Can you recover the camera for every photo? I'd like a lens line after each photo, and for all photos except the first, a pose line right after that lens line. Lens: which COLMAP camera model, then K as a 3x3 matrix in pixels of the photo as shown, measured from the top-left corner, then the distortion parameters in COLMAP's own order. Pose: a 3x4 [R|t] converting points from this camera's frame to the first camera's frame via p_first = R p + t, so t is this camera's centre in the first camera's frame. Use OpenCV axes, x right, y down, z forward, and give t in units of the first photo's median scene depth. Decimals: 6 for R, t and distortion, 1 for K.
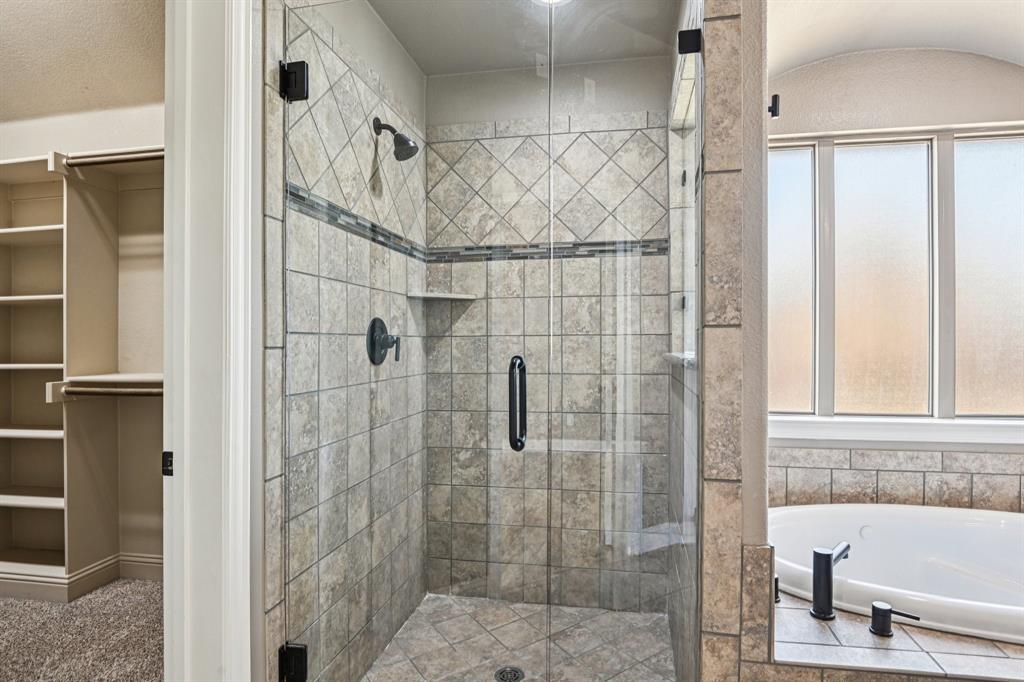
lens RADIAL K [[553.3, 0, 511.4], [0, 553.3, 344.4], [0, 0, 1]] dist [-0.021854, -0.002203]
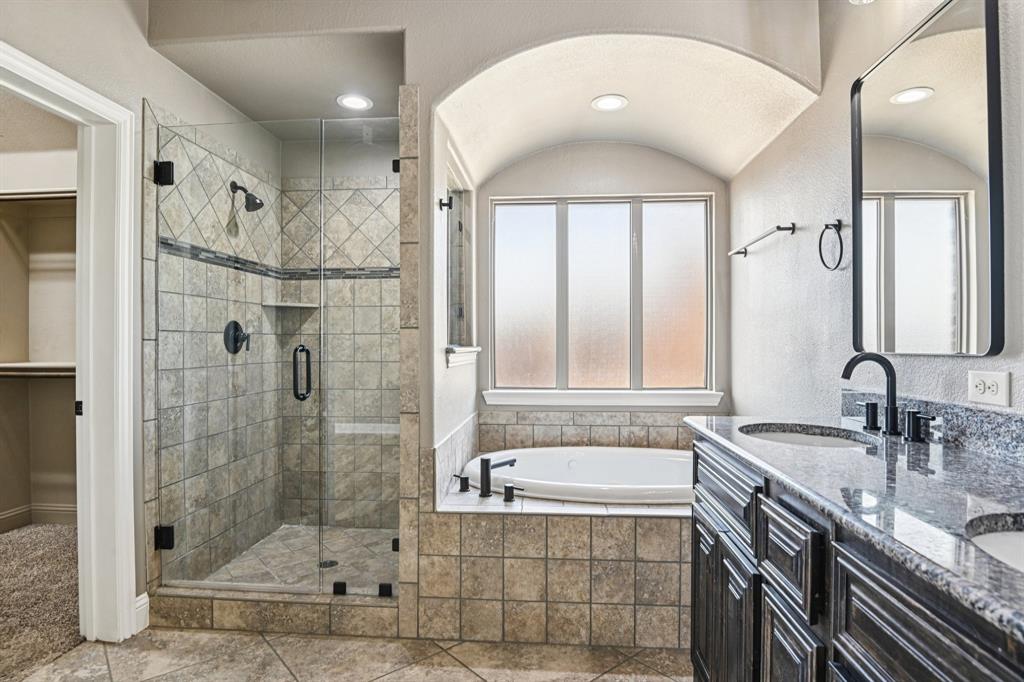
lens RADIAL K [[553.3, 0, 514.3], [0, 553.3, 348.1], [0, 0, 1]] dist [-0.021854, -0.002203]
pose [[0.991746, 0.001921, 0.128206, 0.352491], [-0.002623, 0.999982, 0.005309, 0.016082], [-0.128194, -0.005602, 0.991733, -0.608074]]
